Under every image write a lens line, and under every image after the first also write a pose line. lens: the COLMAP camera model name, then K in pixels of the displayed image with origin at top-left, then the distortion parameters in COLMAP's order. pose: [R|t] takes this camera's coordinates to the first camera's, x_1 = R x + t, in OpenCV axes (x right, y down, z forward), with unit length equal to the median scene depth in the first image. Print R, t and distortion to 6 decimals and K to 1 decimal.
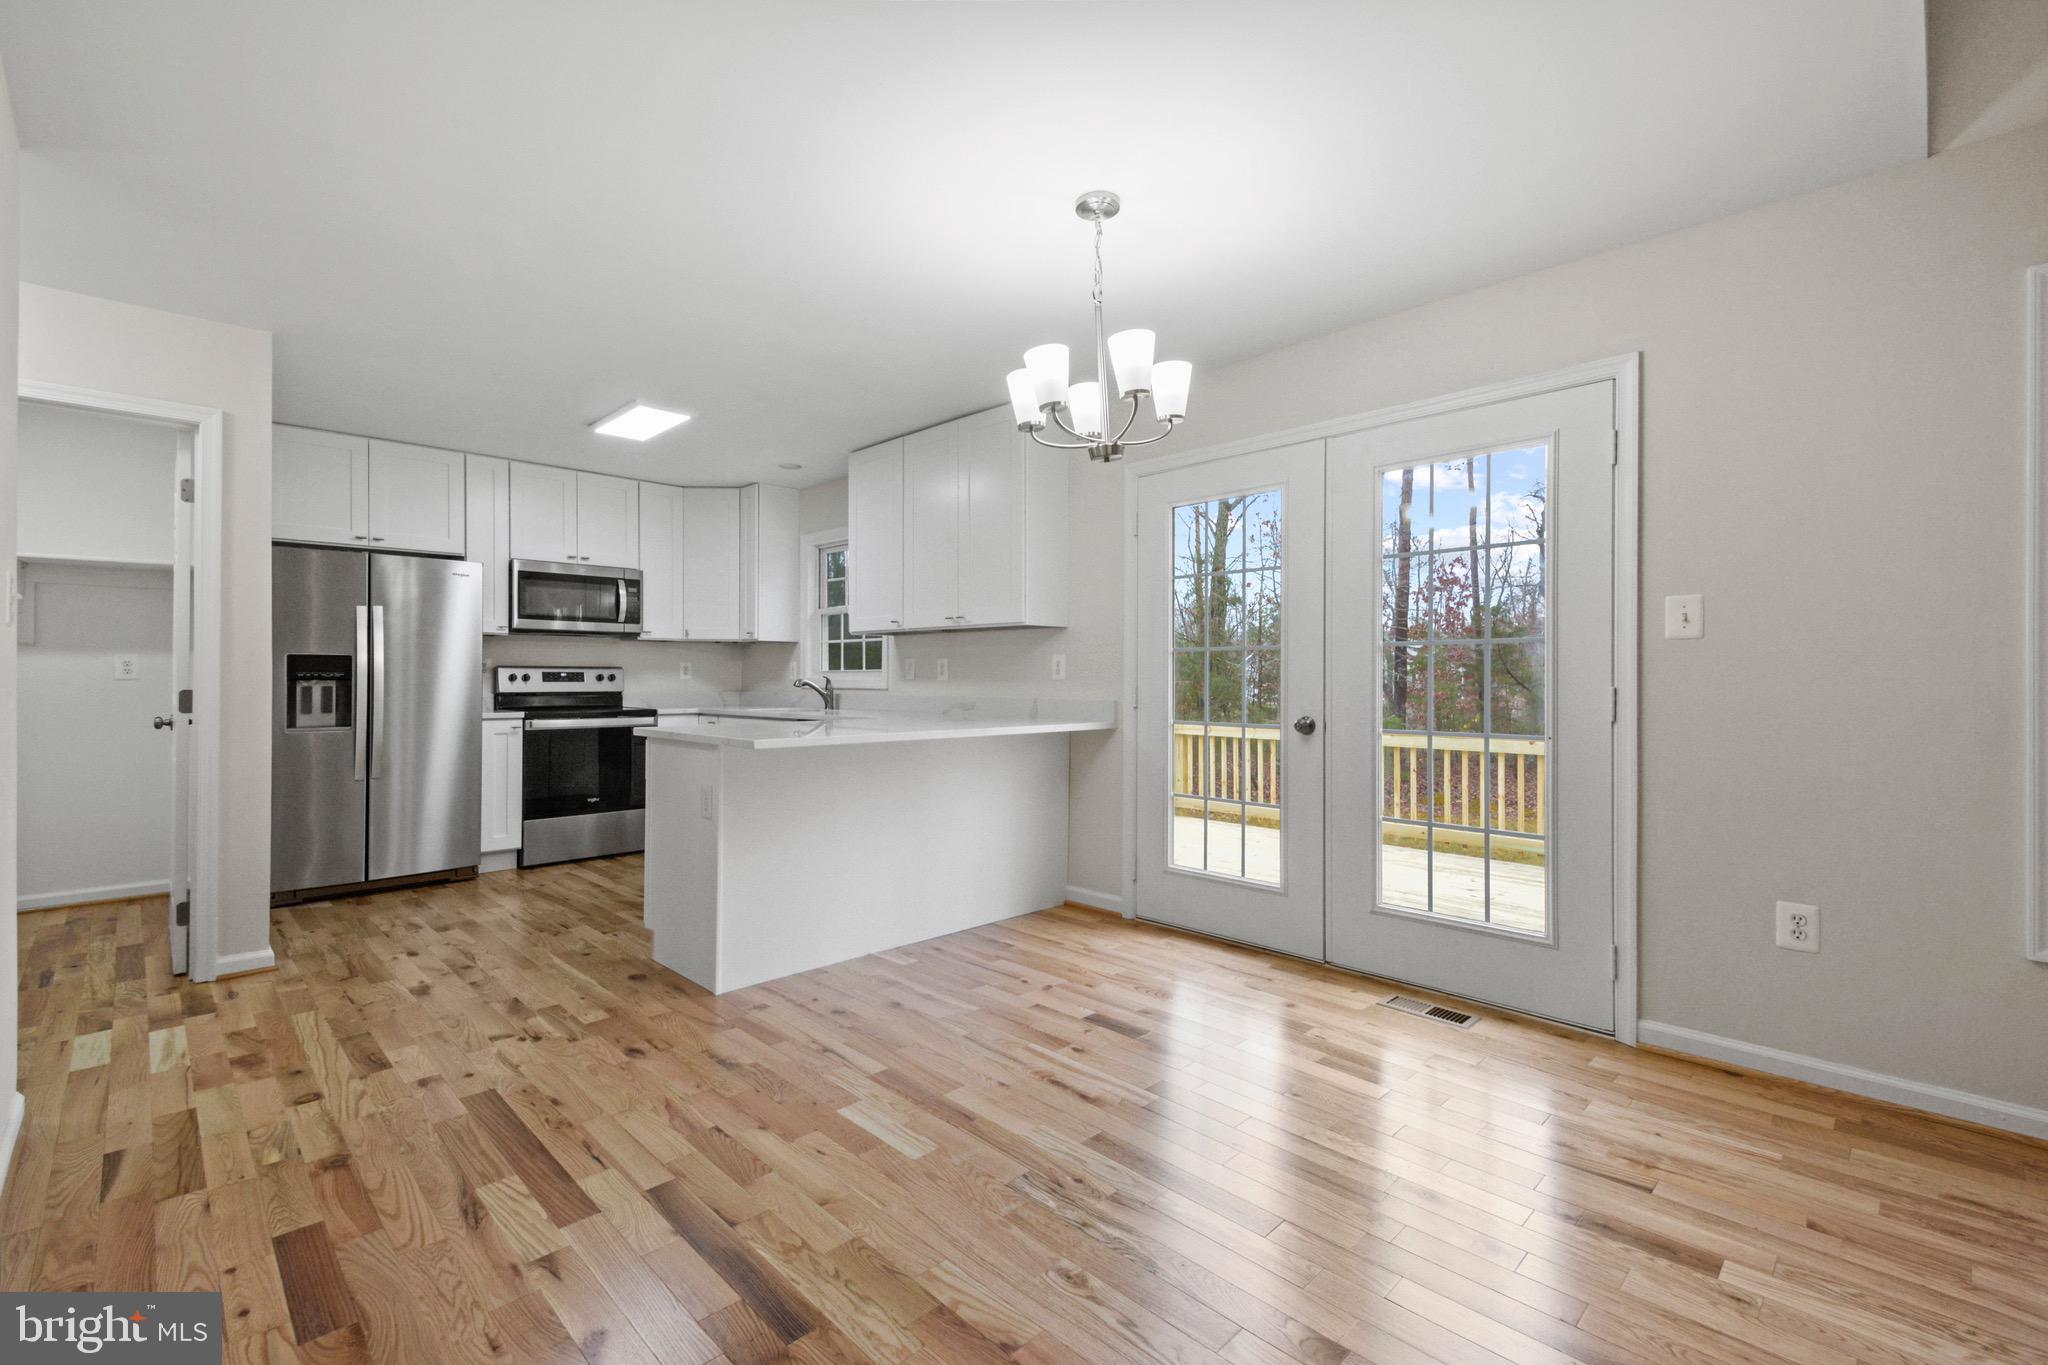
lens RADIAL K [[884.3, 0, 1021.4], [0, 884.3, 676.7], [0, 0, 1]] dist [0.042748, -0.018956]
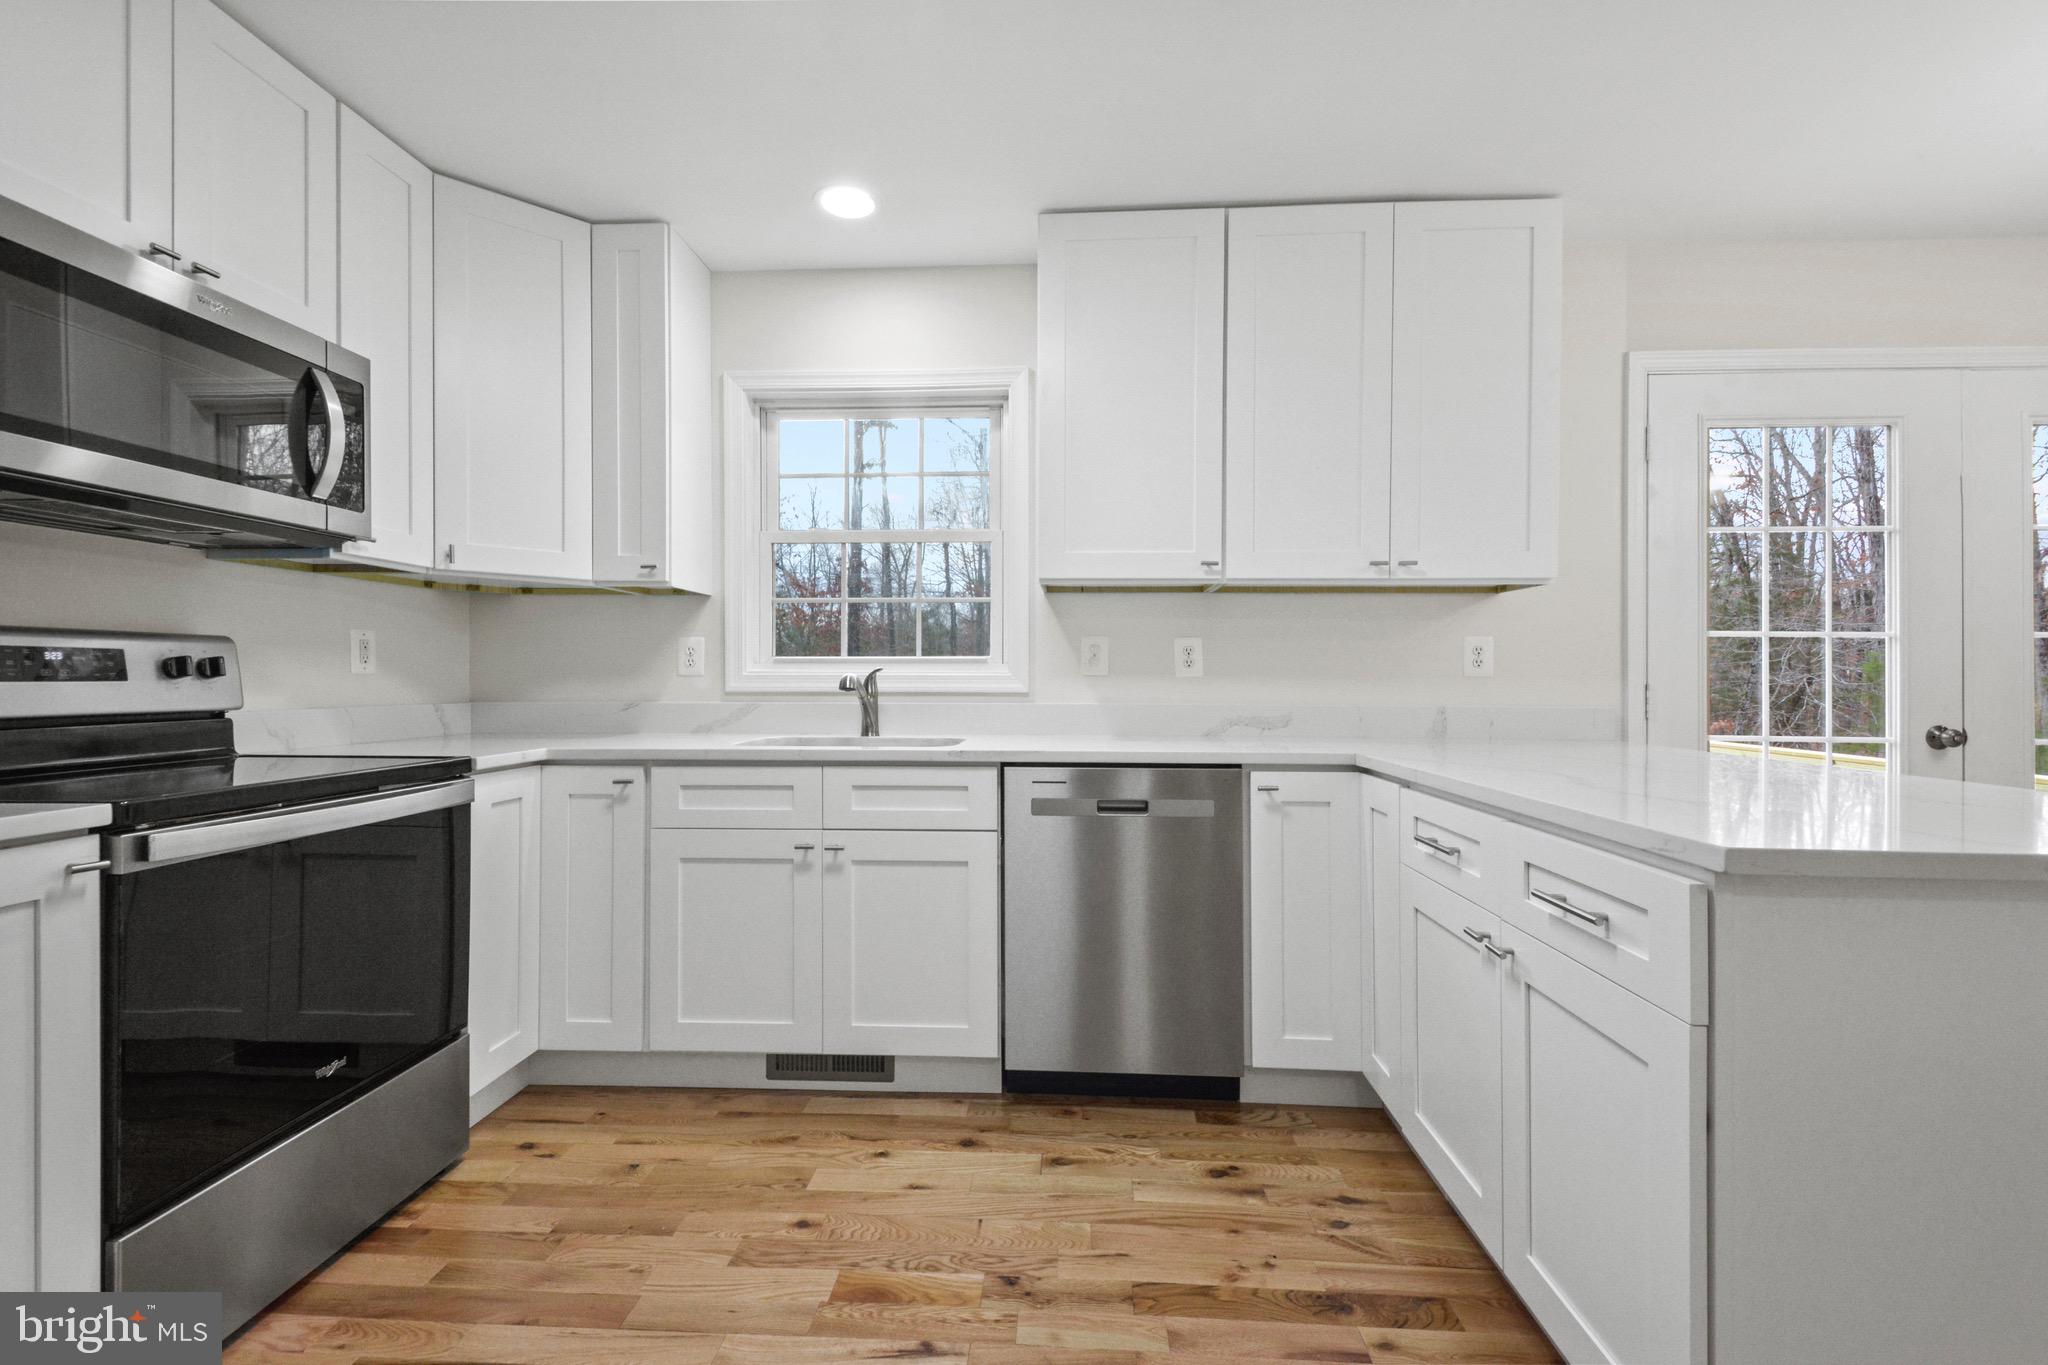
lens RADIAL K [[884.3, 0, 1021.4], [0, 884.3, 676.7], [0, 0, 1]] dist [0.042748, -0.018956]
pose [[0.743617, 0.000591, 0.668606, -0.517978], [-0.002407, 0.999995, 0.001793, 0.003454], [-0.668601, -0.002943, 0.743615, 0.624416]]
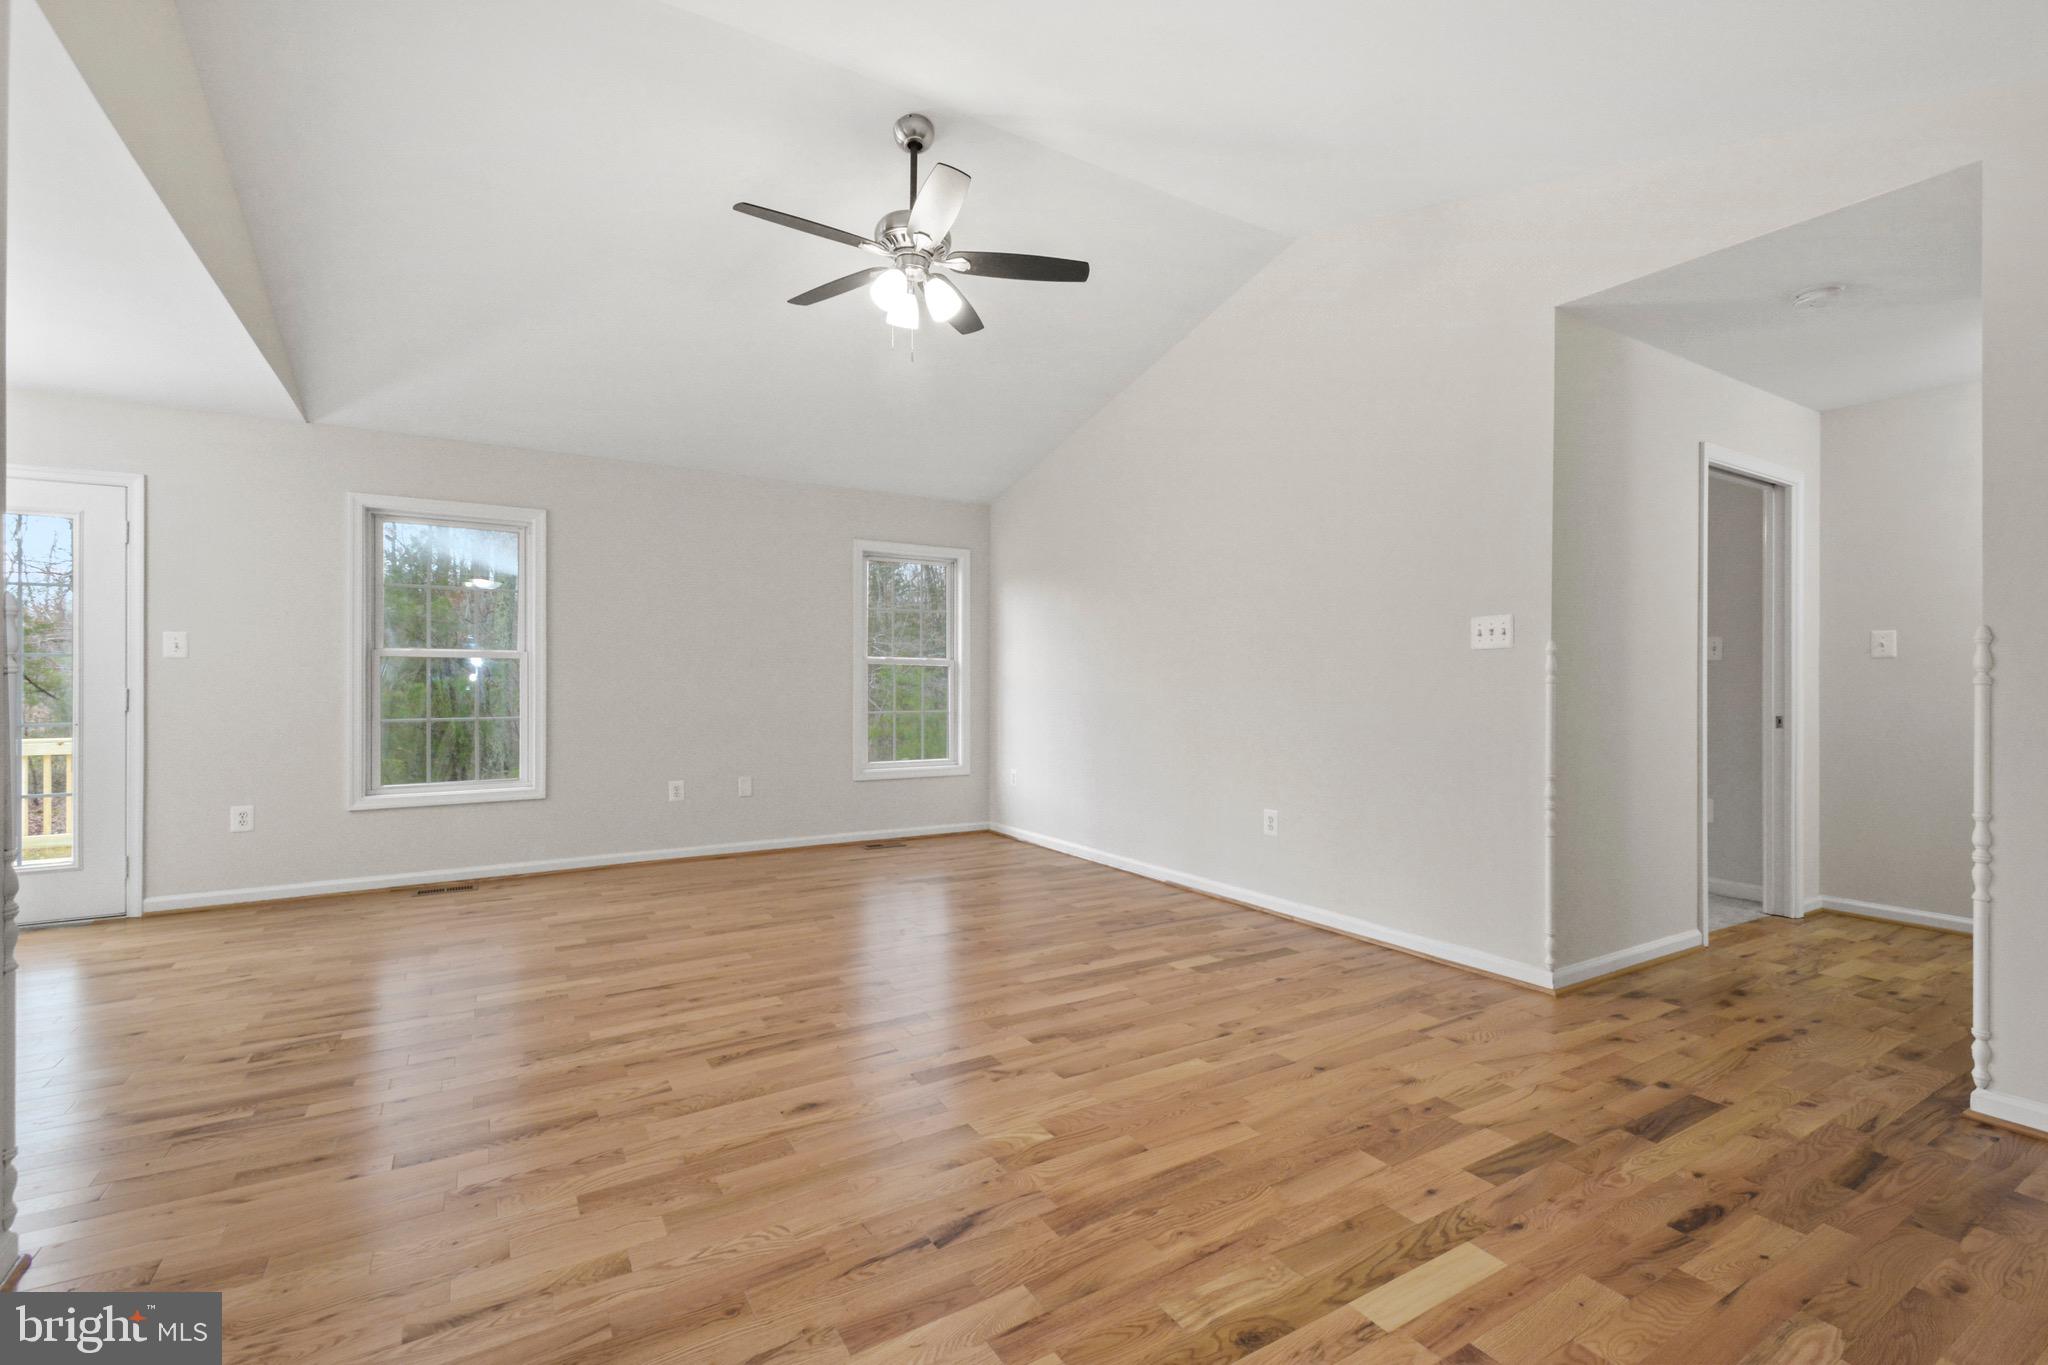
lens RADIAL K [[891.2, 0, 1018.2], [0, 891.2, 687.8], [0, 0, 1]] dist [-0.000077, -0.005031]
pose [[0.223684, -0.001543, 0.974661, -0.236563], [-0.003013, 0.999993, 0.002274, 0.003417], [-0.974657, -0.003445, 0.223677, -0.410264]]
